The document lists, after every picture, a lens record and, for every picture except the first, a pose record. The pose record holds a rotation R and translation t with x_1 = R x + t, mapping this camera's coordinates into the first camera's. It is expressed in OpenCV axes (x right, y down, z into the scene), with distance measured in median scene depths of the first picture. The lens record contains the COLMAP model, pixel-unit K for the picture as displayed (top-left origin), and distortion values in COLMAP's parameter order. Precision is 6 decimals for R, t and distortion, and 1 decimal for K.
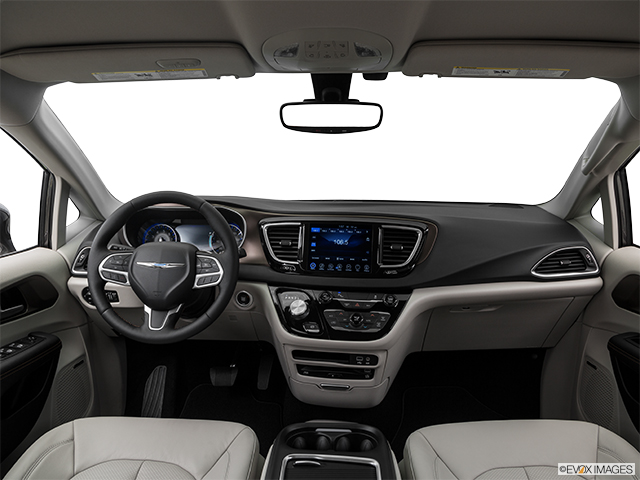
lens RADIAL K [[488.9, 0, 320.0], [0, 488.9, 240.0], [0, 0, 1]] dist [-0.126871, 0.061174]
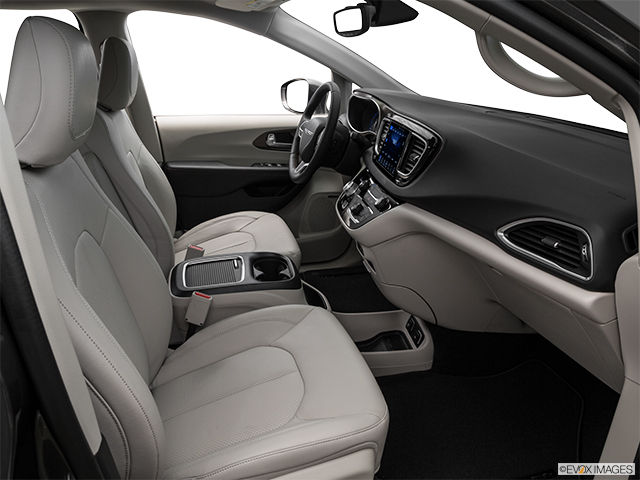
lens RADIAL K [[488.9, 0, 320.0], [0, 488.9, 240.0], [0, 0, 1]] dist [-0.126871, 0.061174]
pose [[0.296954, 0.353501, -0.887049, 1.021631], [-0.160215, 0.934228, 0.318668, -0.107711], [0.941355, 0.047489, 0.334059, 0.509660]]
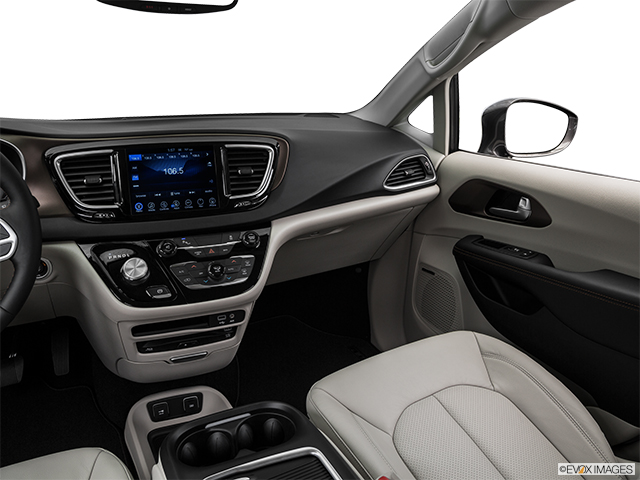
lens RADIAL K [[488.9, 0, 320.0], [0, 488.9, 240.0], [0, 0, 1]] dist [-0.126871, 0.061174]
pose [[0.854185, -0.154461, 0.496498, -0.148625], [0.068499, 0.979965, 0.187022, -0.015146], [-0.515438, -0.125742, 0.847651, 0.254832]]
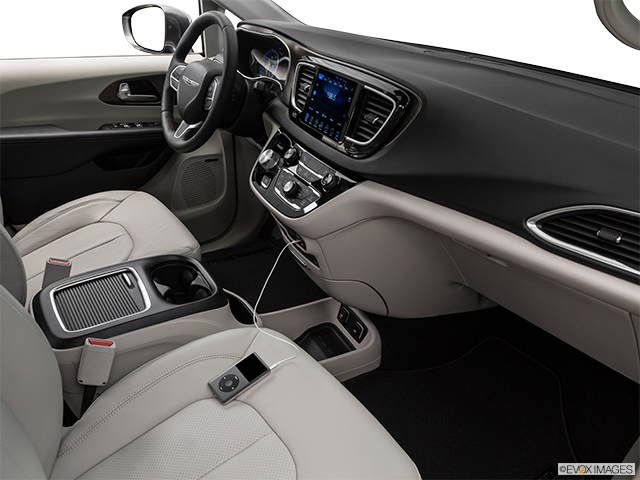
lens RADIAL K [[541.7, 0, 320.0], [0, 541.7, 240.0], [0, 0, 1]] dist [-0.082183, 0.003625]
pose [[0.594225, 0.389512, -0.703688, 0.762724], [-0.170982, 0.916087, 0.362697, -0.099486], [0.785914, -0.095205, 0.610962, 0.422133]]
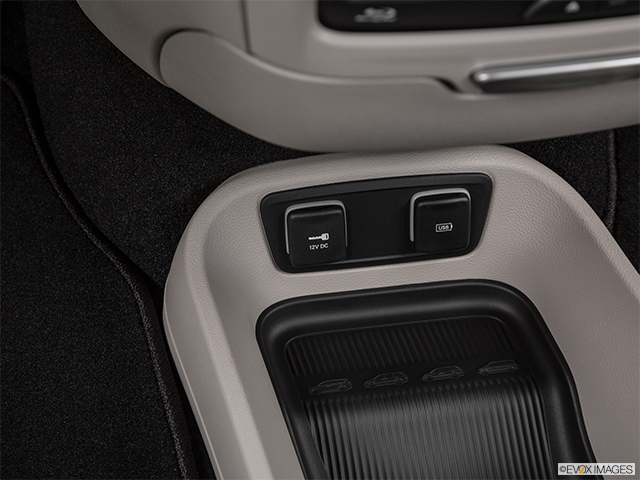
lens RADIAL K [[1351.8, 0, 320.0], [0, 1351.8, 240.0], [0, 0, 1]] dist [0.205720, 0.082247]
pose [[0.951706, -0.207615, 0.226168, -0.145172], [0.037472, 0.809722, 0.585616, 0.103930], [-0.304716, -0.548859, 0.778397, 0.687160]]
